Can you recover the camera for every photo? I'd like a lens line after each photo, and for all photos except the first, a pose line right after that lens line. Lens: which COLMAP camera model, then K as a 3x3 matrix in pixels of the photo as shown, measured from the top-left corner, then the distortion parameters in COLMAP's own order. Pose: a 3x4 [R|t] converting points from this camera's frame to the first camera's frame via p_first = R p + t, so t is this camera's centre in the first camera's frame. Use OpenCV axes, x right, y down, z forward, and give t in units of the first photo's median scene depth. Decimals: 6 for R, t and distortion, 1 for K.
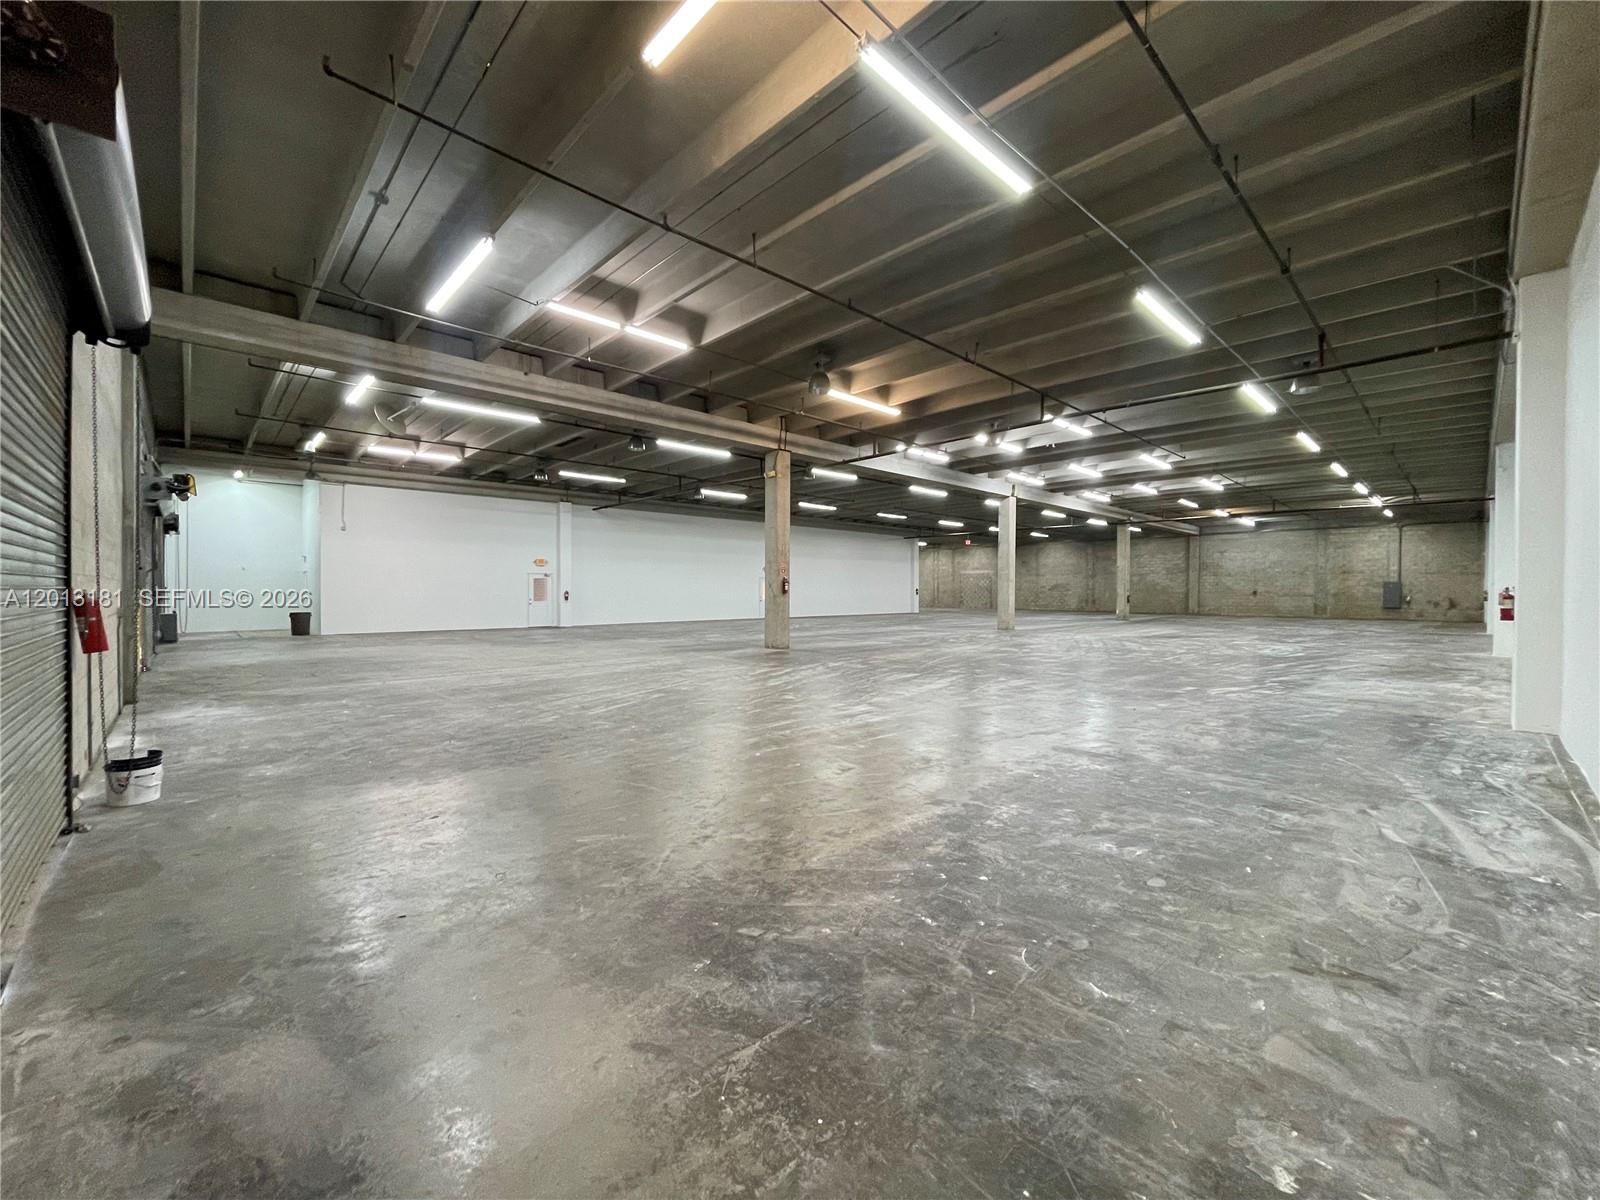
lens RADIAL K [[642.1, 0, 793.4], [0, 642.1, 597.9], [0, 0, 1]] dist [-0.002976, 0.001448]
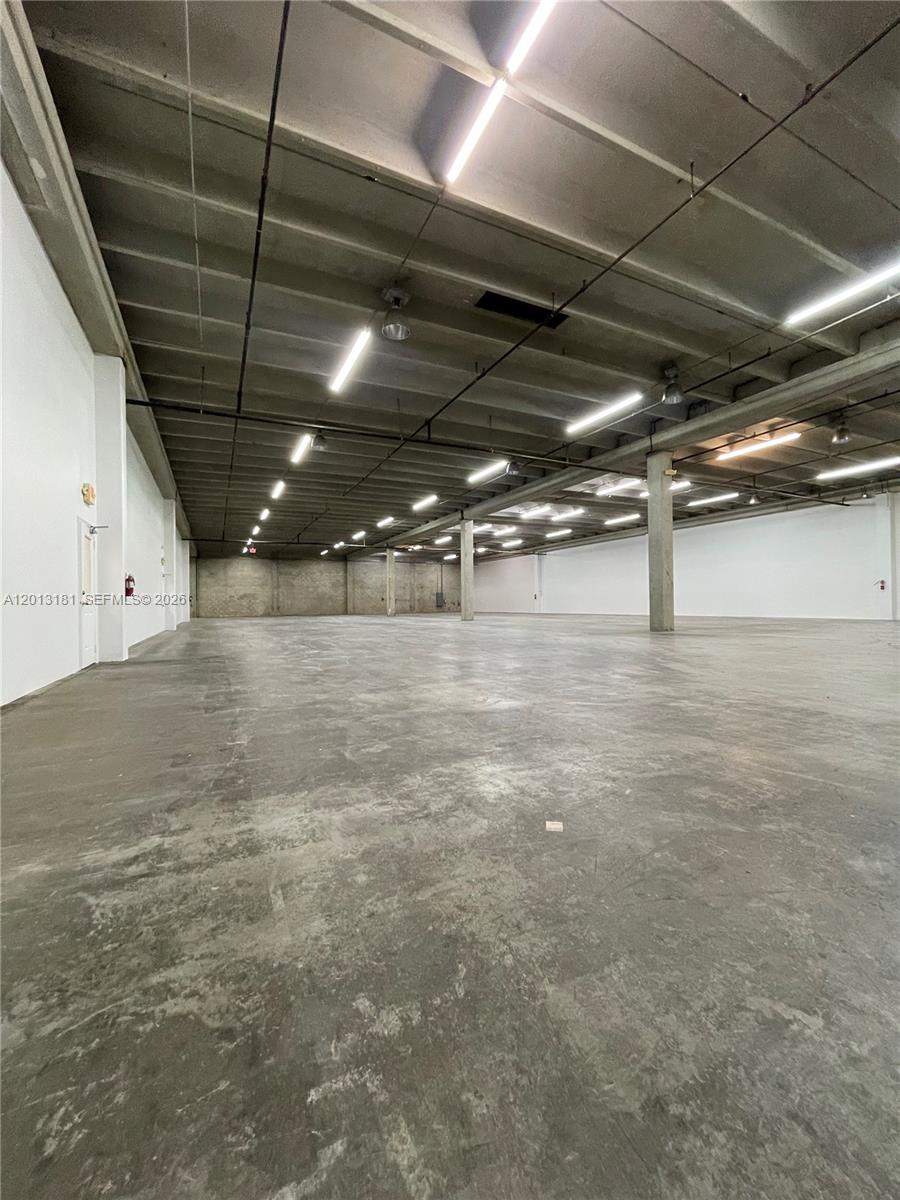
lens RADIAL K [[481.6, 0, 450.6], [0, 481.6, 597.4], [0, 0, 1]] dist [-0.002976, 0.001448]
pose [[0.301807, -0.000894, 0.953369, -1.575088], [0.024199, 0.999685, -0.006723, -0.000774], [-0.953062, 0.025099, 0.301733, 1.905833]]
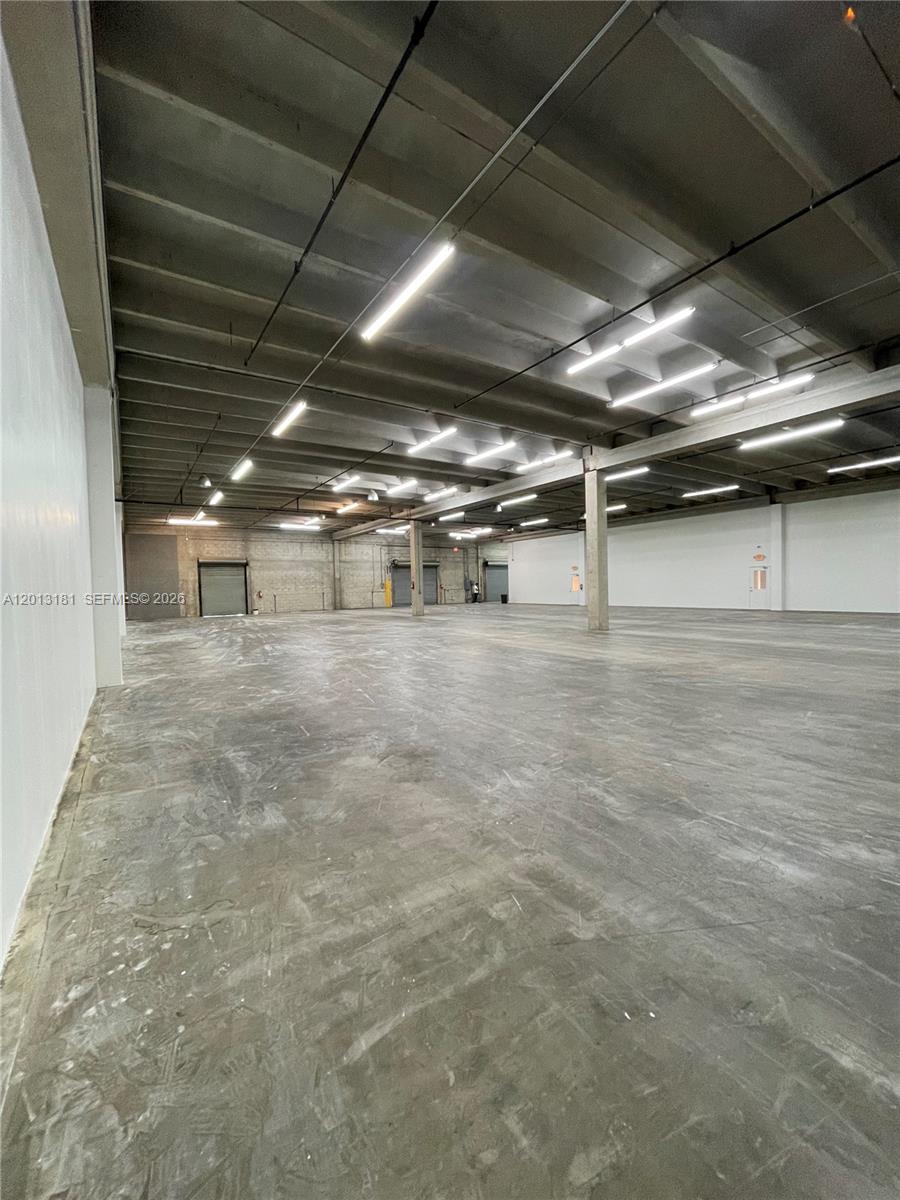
lens RADIAL K [[481.6, 0, 446.9], [0, 481.6, 600.8], [0, 0, 1]] dist [-0.002976, 0.001448]
pose [[-0.156783, 0.026556, -0.987276, 2.154291], [0.010293, 0.999628, 0.025254, -0.003562], [0.987579, -0.006203, -0.156998, 1.918458]]
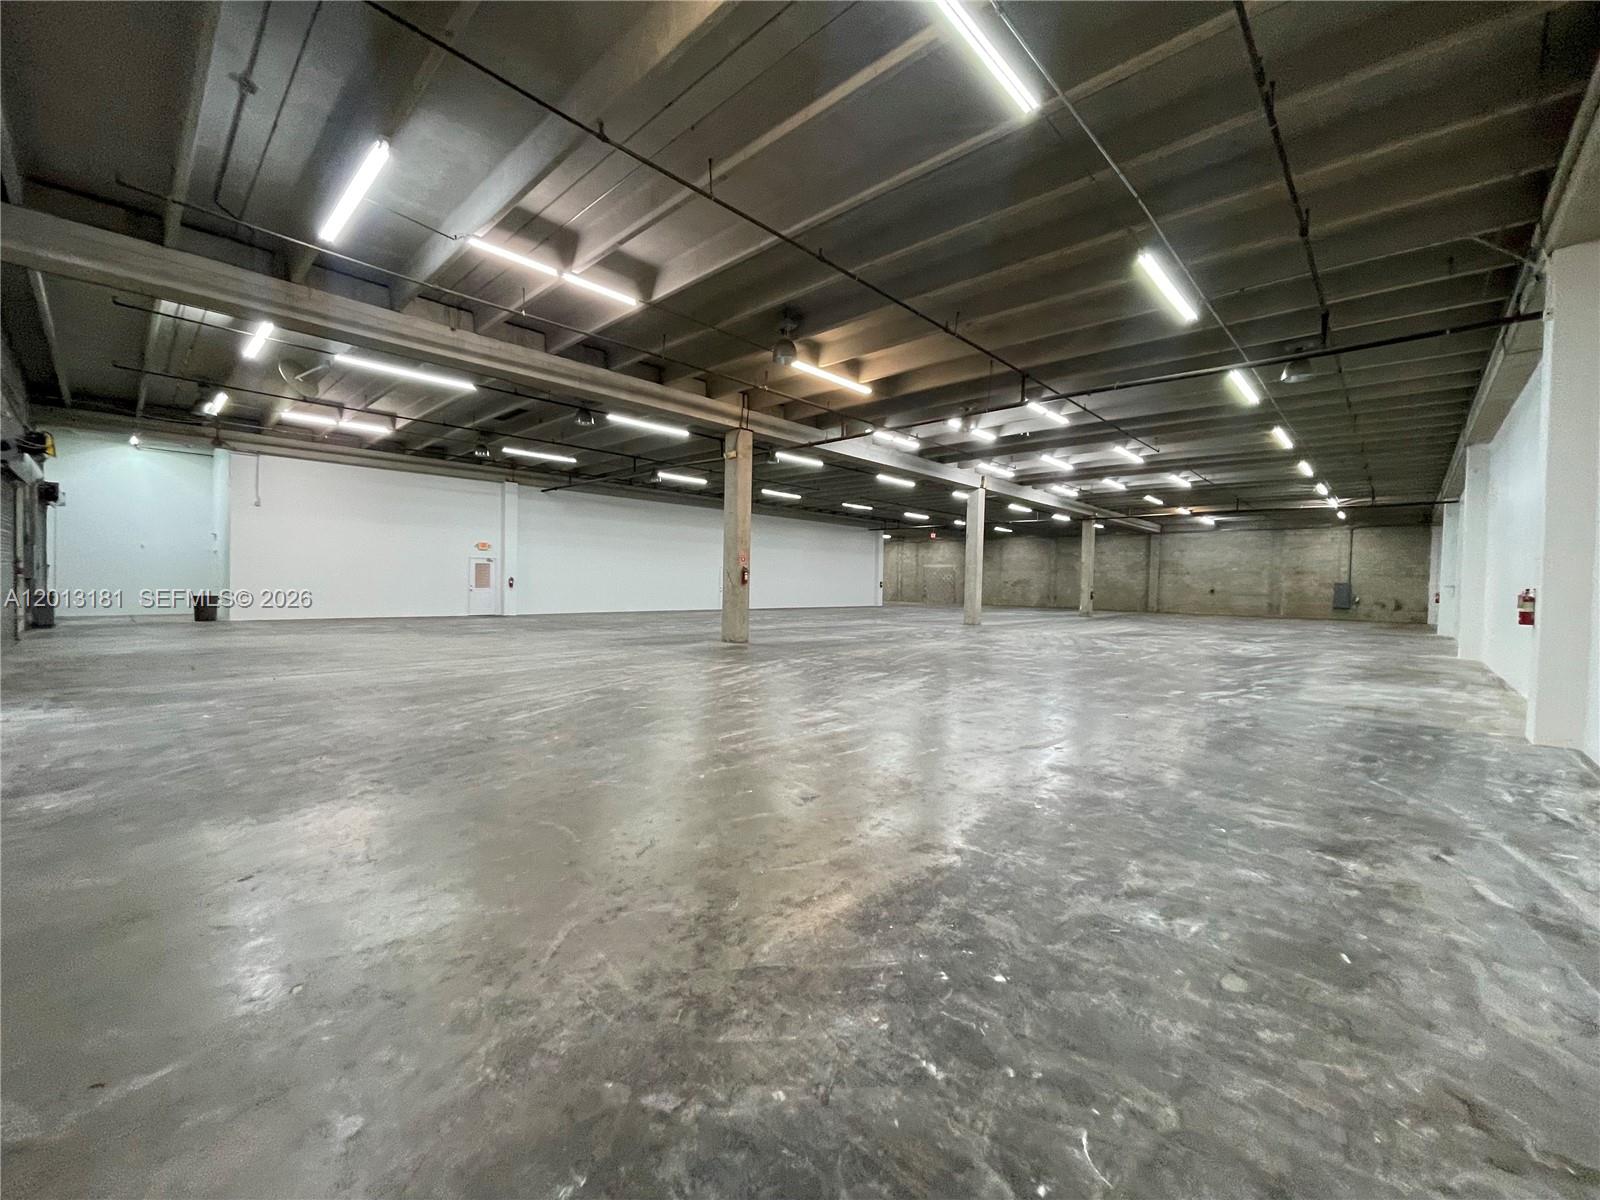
lens RADIAL K [[642.1, 0, 793.2], [0, 642.1, 593.4], [0, 0, 1]] dist [-0.002976, 0.001448]
pose [[0.998185, 0.016000, 0.058055, 0.006234], [-0.016351, 0.999851, 0.005575, 0.001730], [-0.057957, -0.006515, 0.998298, 0.112683]]
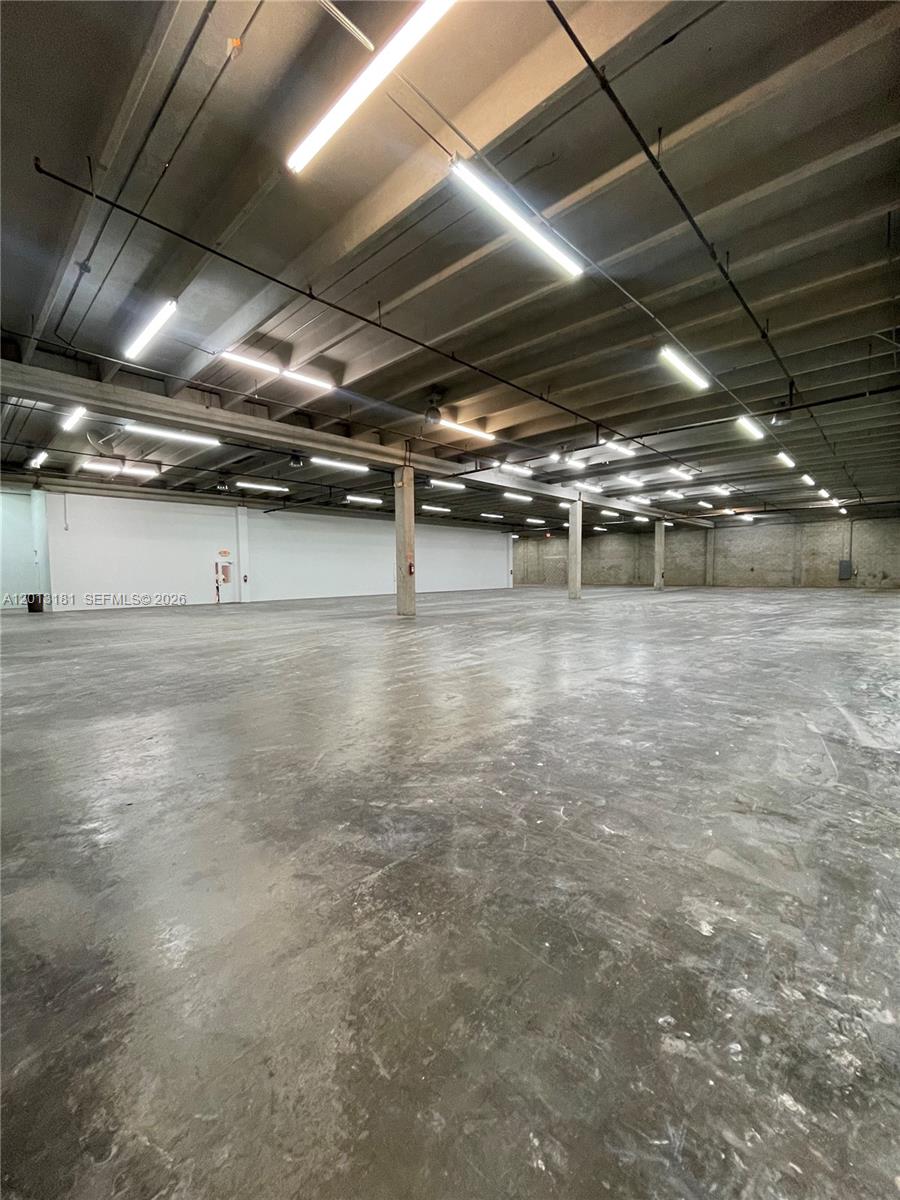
lens RADIAL K [[481.6, 0, 449.1], [0, 481.6, 601.9], [0, 0, 1]] dist [-0.002976, 0.001448]
pose [[0.998211, -0.017089, 0.057290, 0.012230], [0.014242, 0.998661, 0.049741, 0.003663], [-0.058063, -0.048836, 0.997118, -0.023402]]
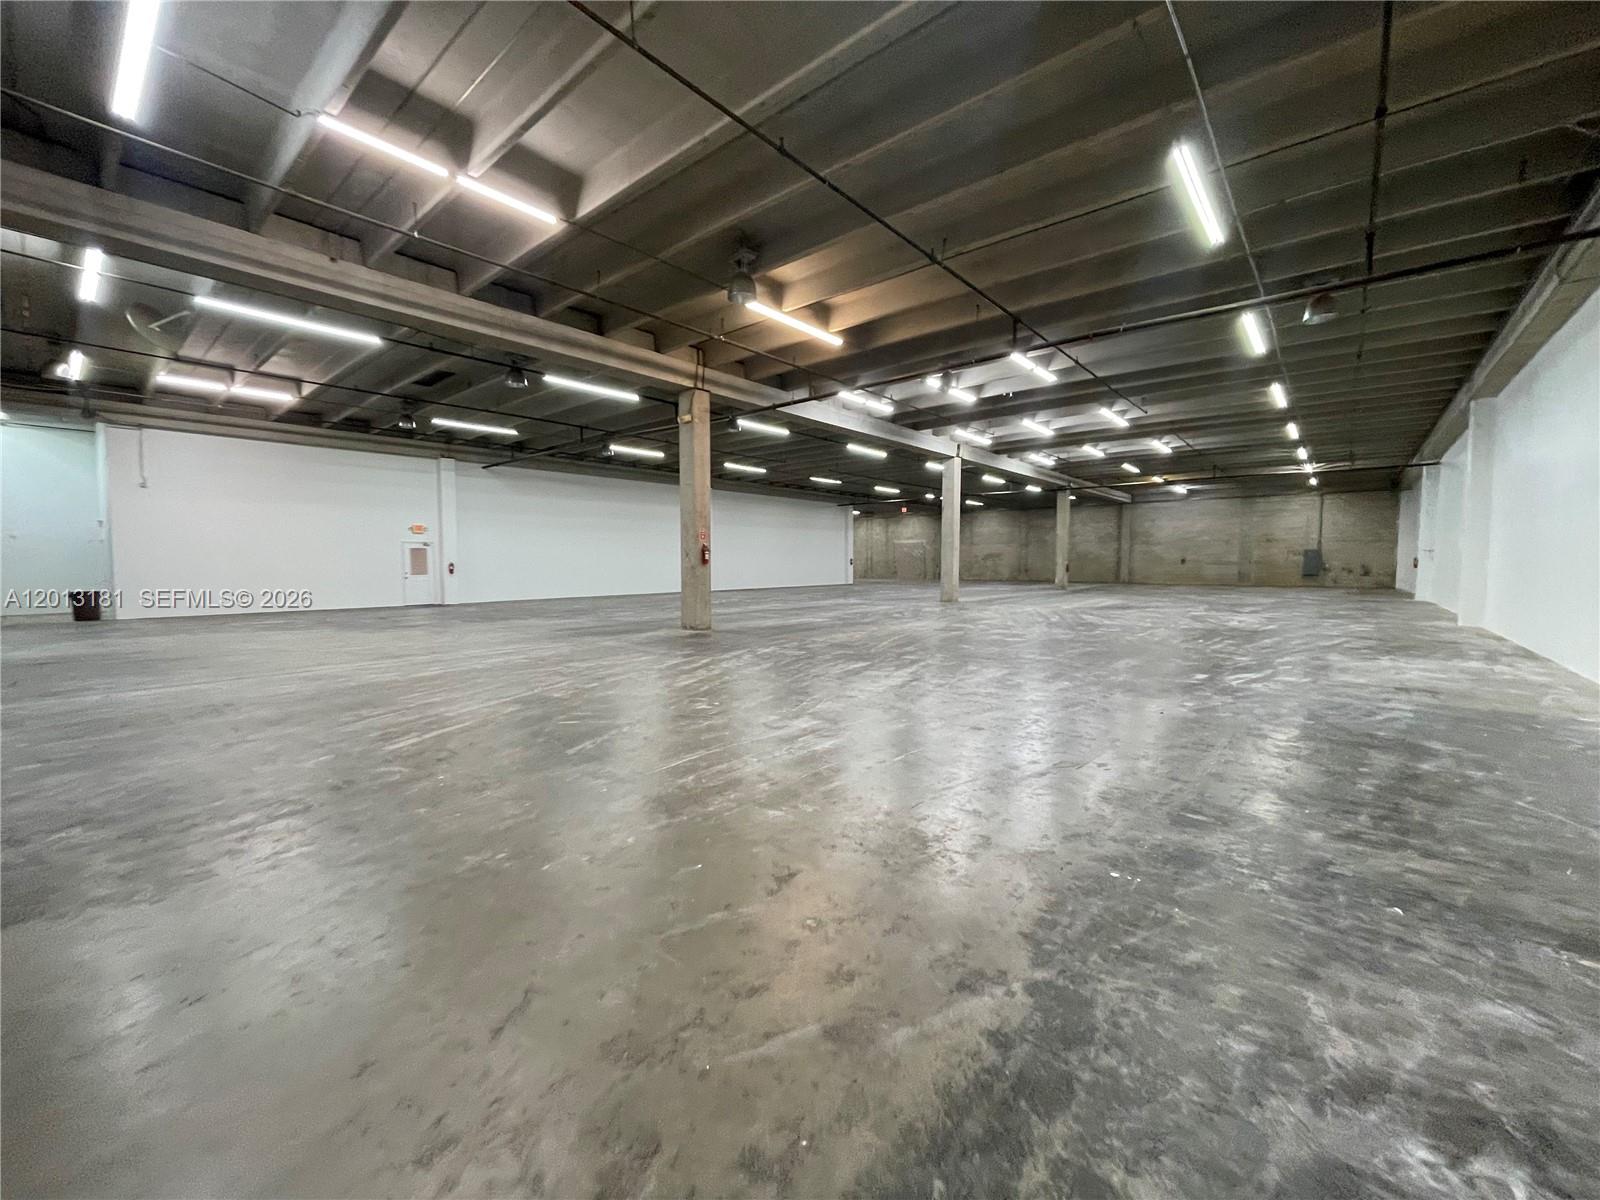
lens RADIAL K [[642.1, 0, 793.0], [0, 642.1, 586.8], [0, 0, 1]] dist [-0.002976, 0.001448]
pose [[0.994193, -0.009450, 0.107195, 0.019034], [0.006506, 0.999593, 0.027779, 0.001508], [-0.107414, -0.026920, 0.993850, 0.272460]]
